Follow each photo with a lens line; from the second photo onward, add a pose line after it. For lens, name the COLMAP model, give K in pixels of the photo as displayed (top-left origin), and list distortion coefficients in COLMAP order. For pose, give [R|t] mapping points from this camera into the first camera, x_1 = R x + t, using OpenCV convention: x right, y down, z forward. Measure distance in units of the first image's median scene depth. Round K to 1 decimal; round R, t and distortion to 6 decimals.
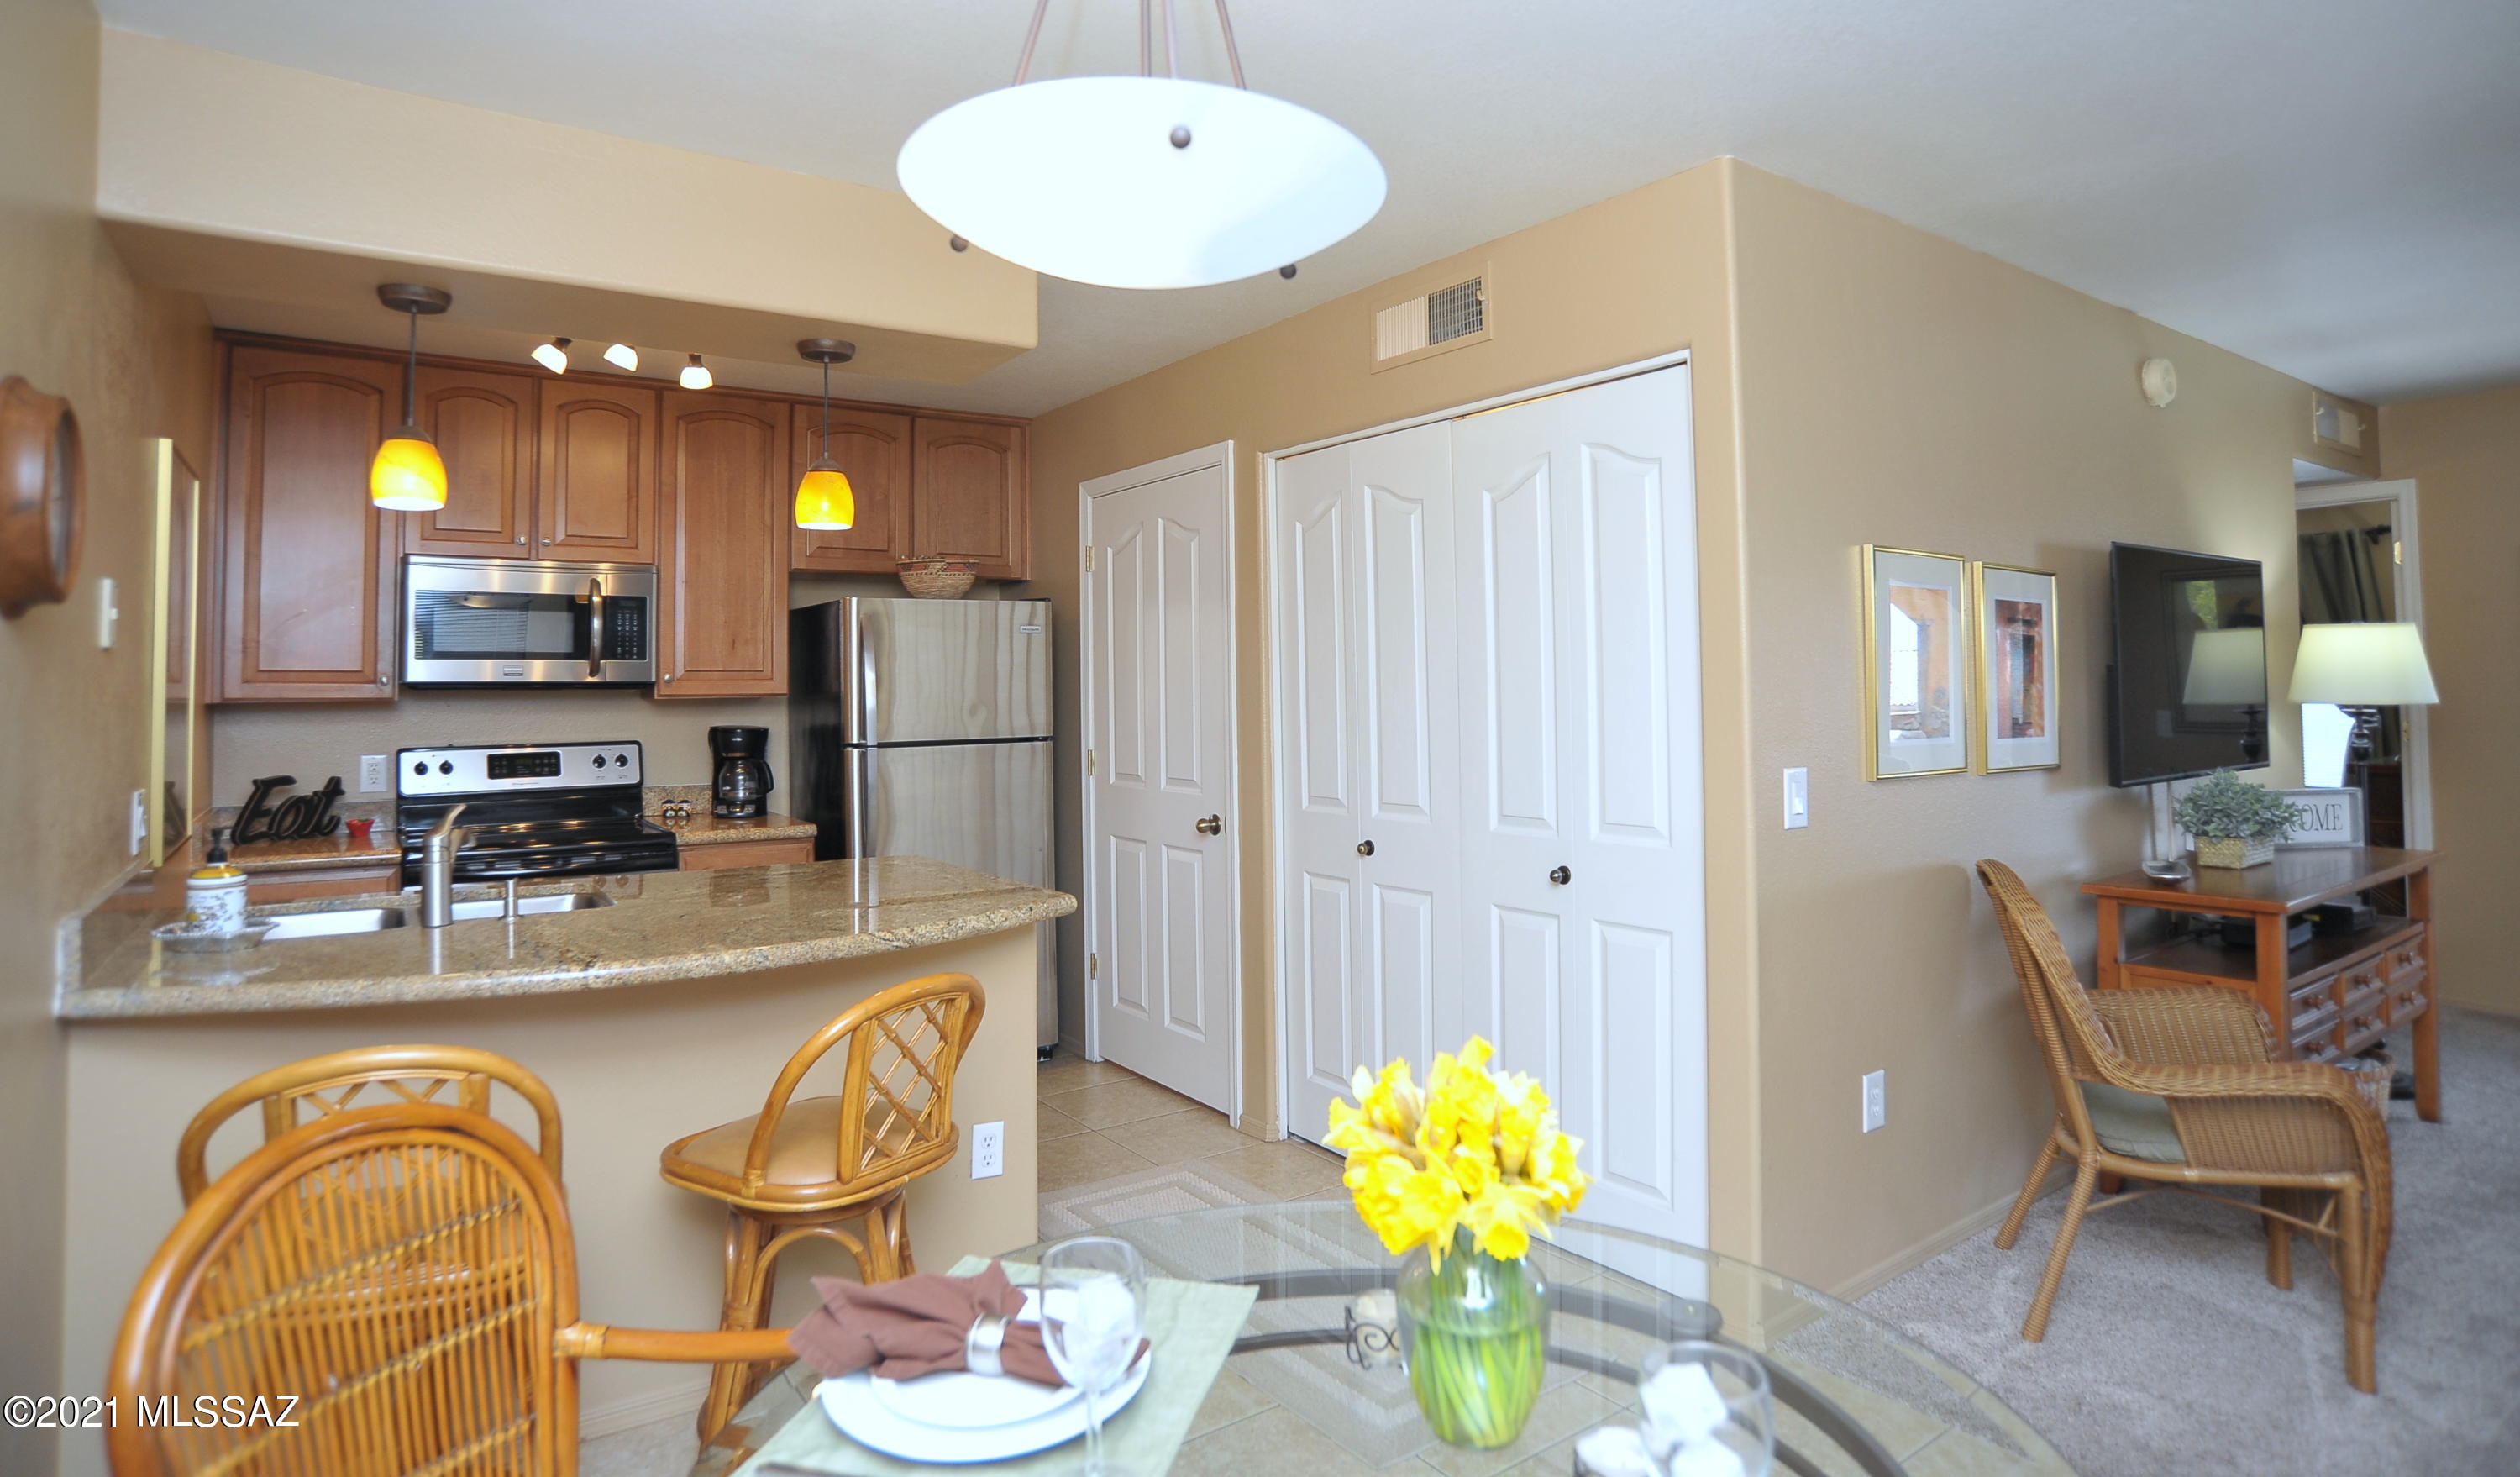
lens RADIAL K [[1325.2, 0, 1247.2], [0, 1325.2, 643.8], [0, 0, 1]] dist [-0.103114, 0.048225]
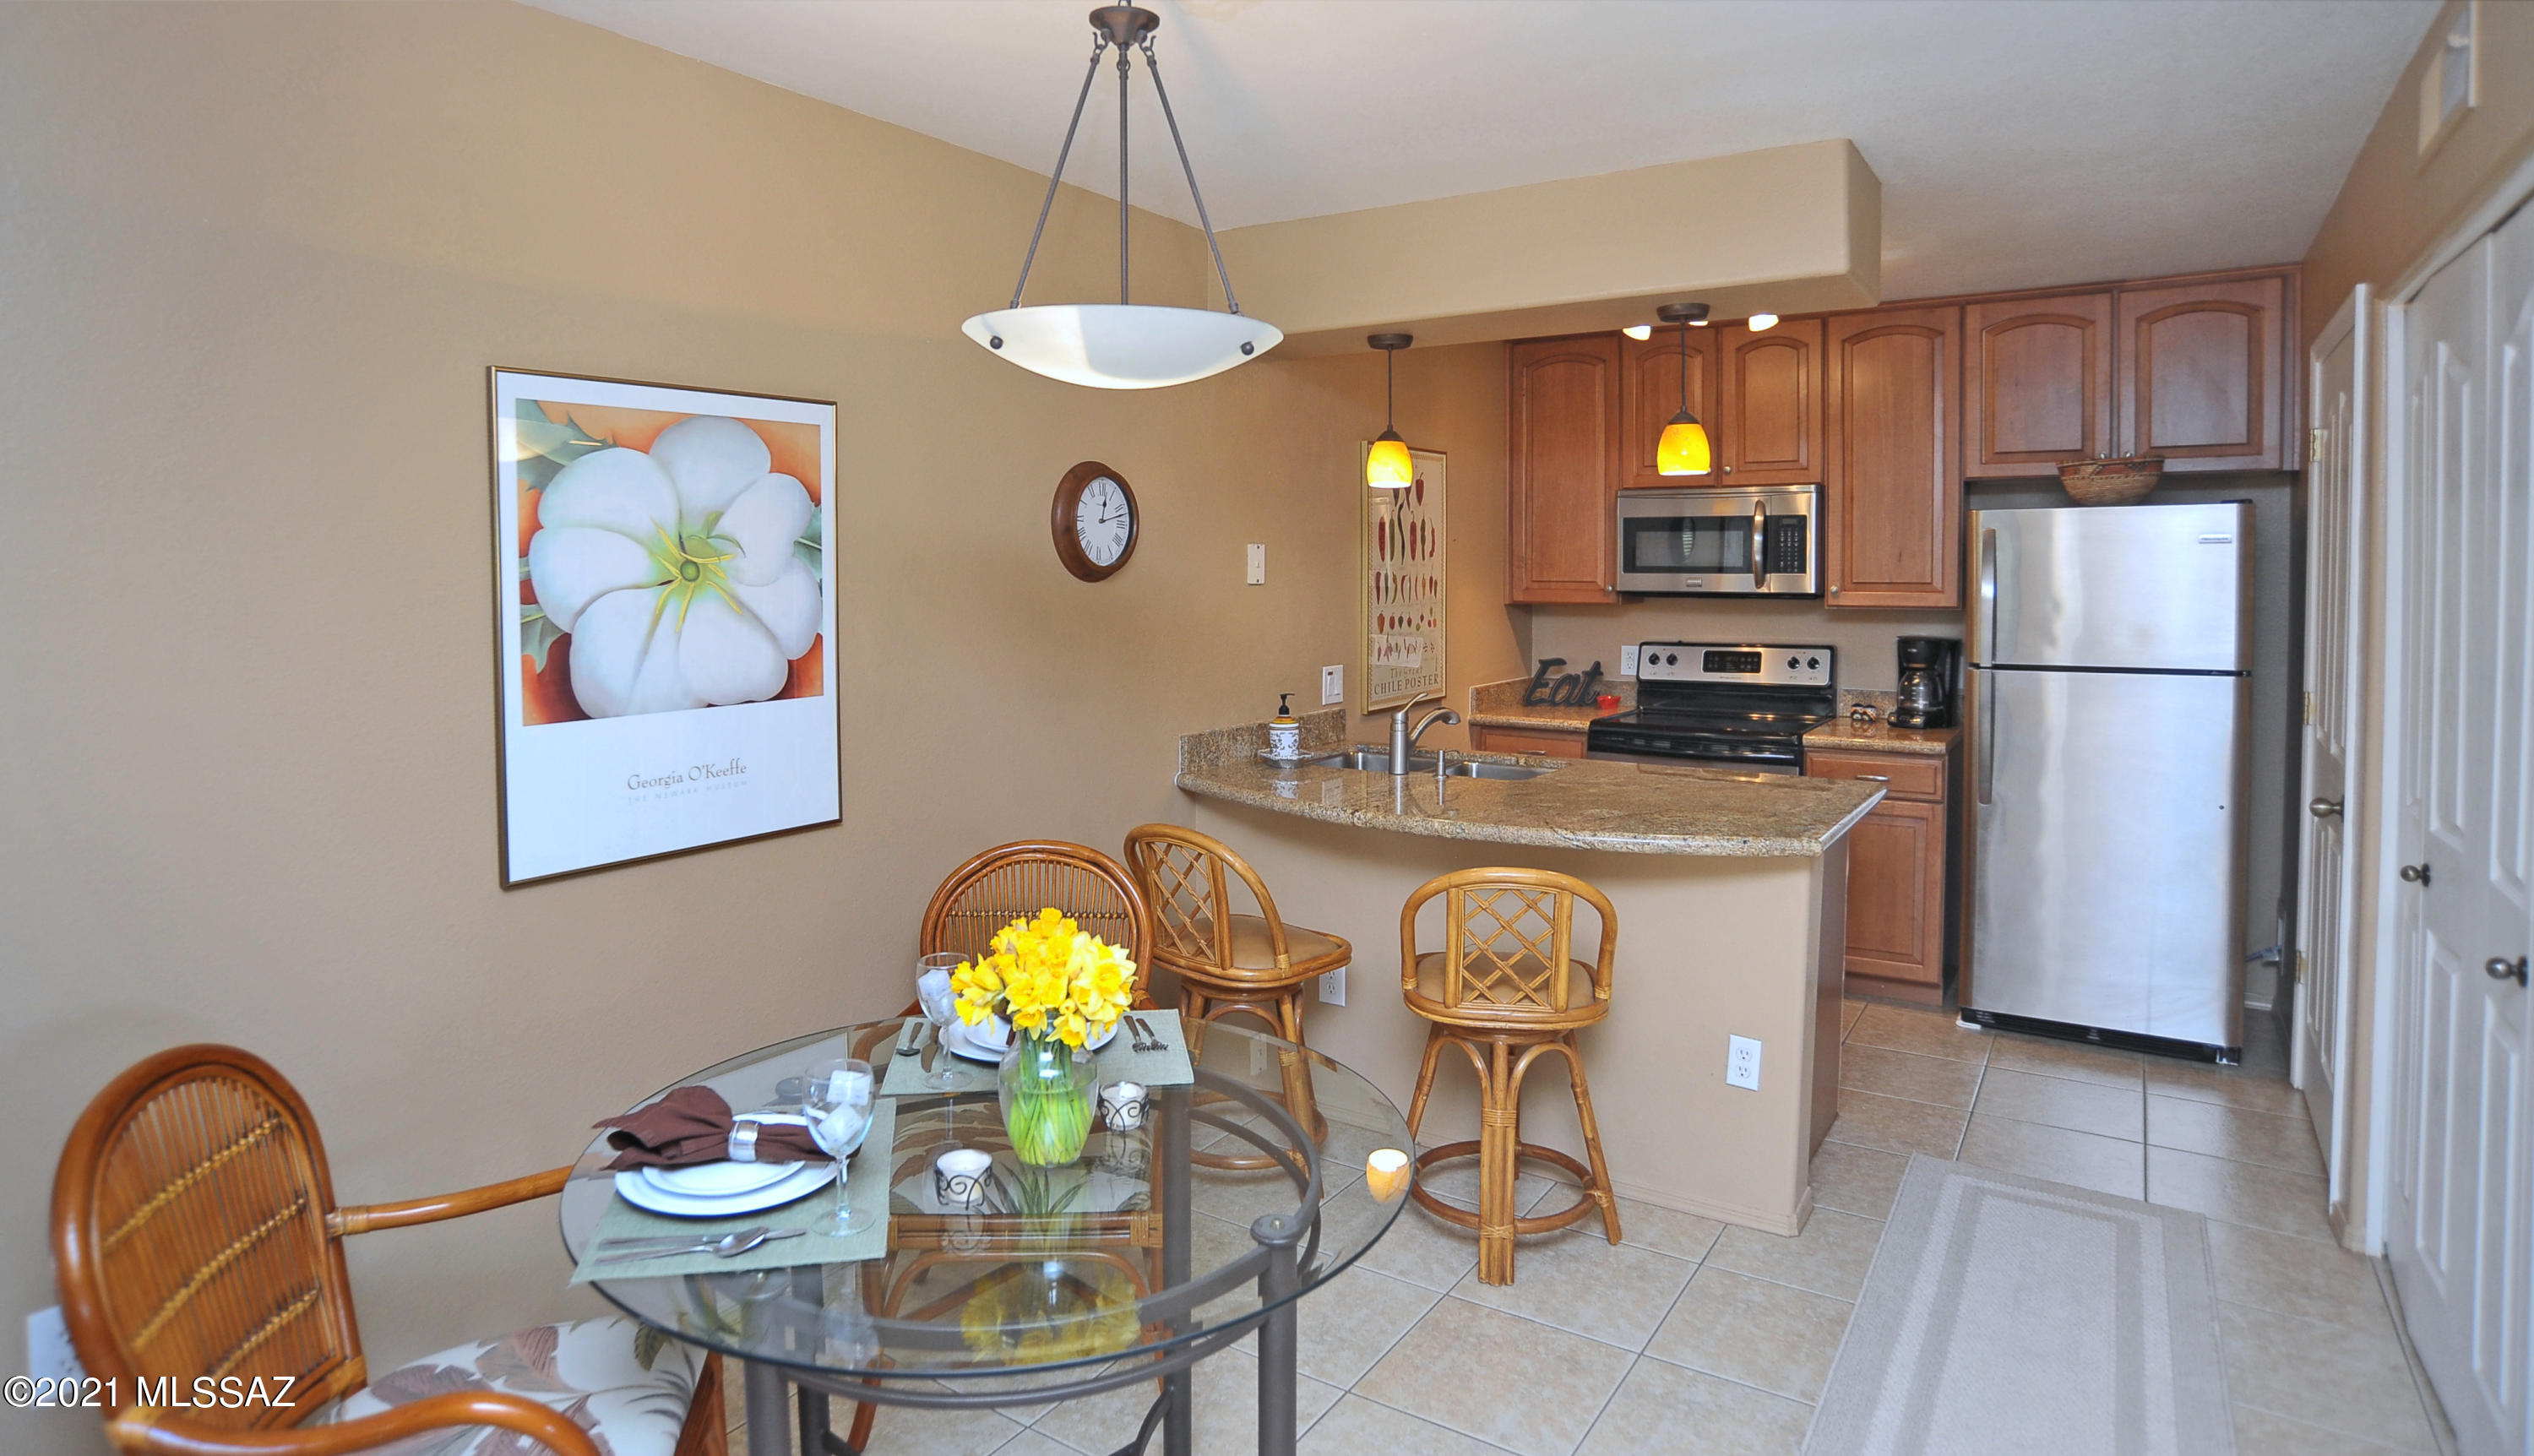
lens RADIAL K [[1356.2, 0, 1206.9], [0, 1356.2, 611.3], [0, 0, 1]] dist [-0.115308, 0.060971]
pose [[0.330817, 0.040567, -0.942823, 0.428406], [0.031832, 0.998027, 0.054112, -0.032497], [0.943158, -0.047913, 0.328873, 0.166103]]
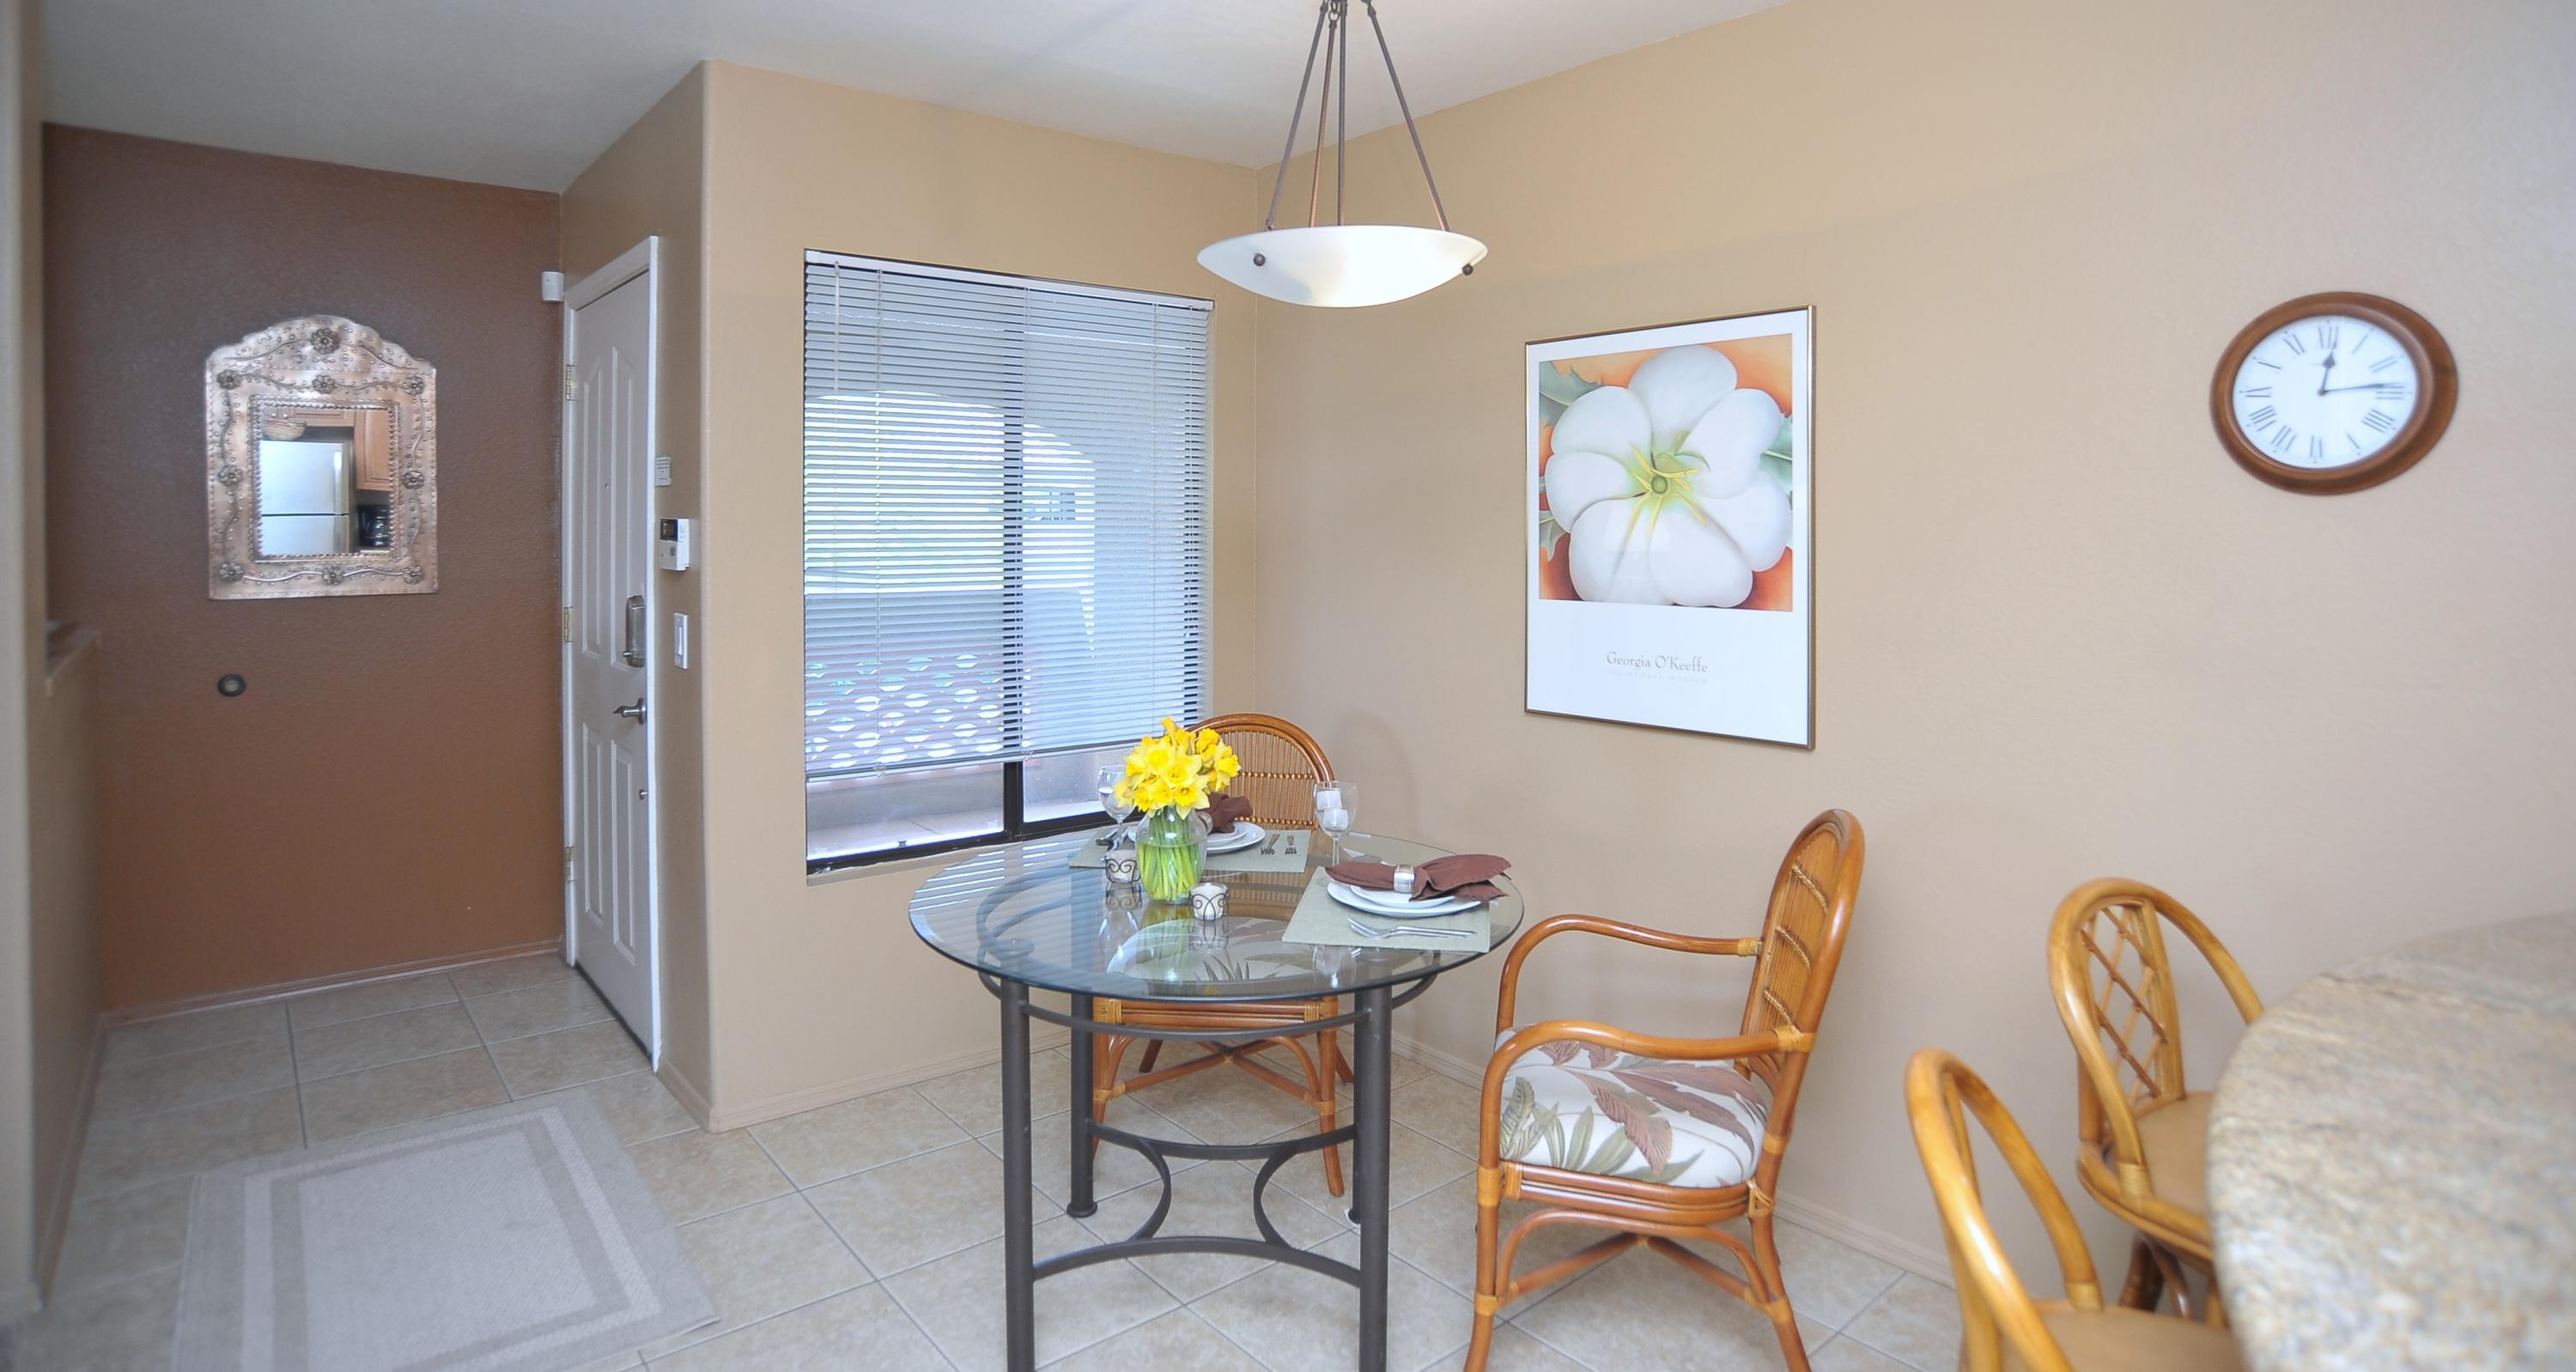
lens RADIAL K [[1315.8, 0, 1284.1], [0, 1315.8, 546.2], [0, 0, 1]] dist [-0.102434, 0.045414]
pose [[-0.996642, 0.008276, -0.081465, 0.041677], [0.009440, 0.999858, -0.013924, 0.012916], [0.081339, -0.014646, -0.996579, 0.788869]]
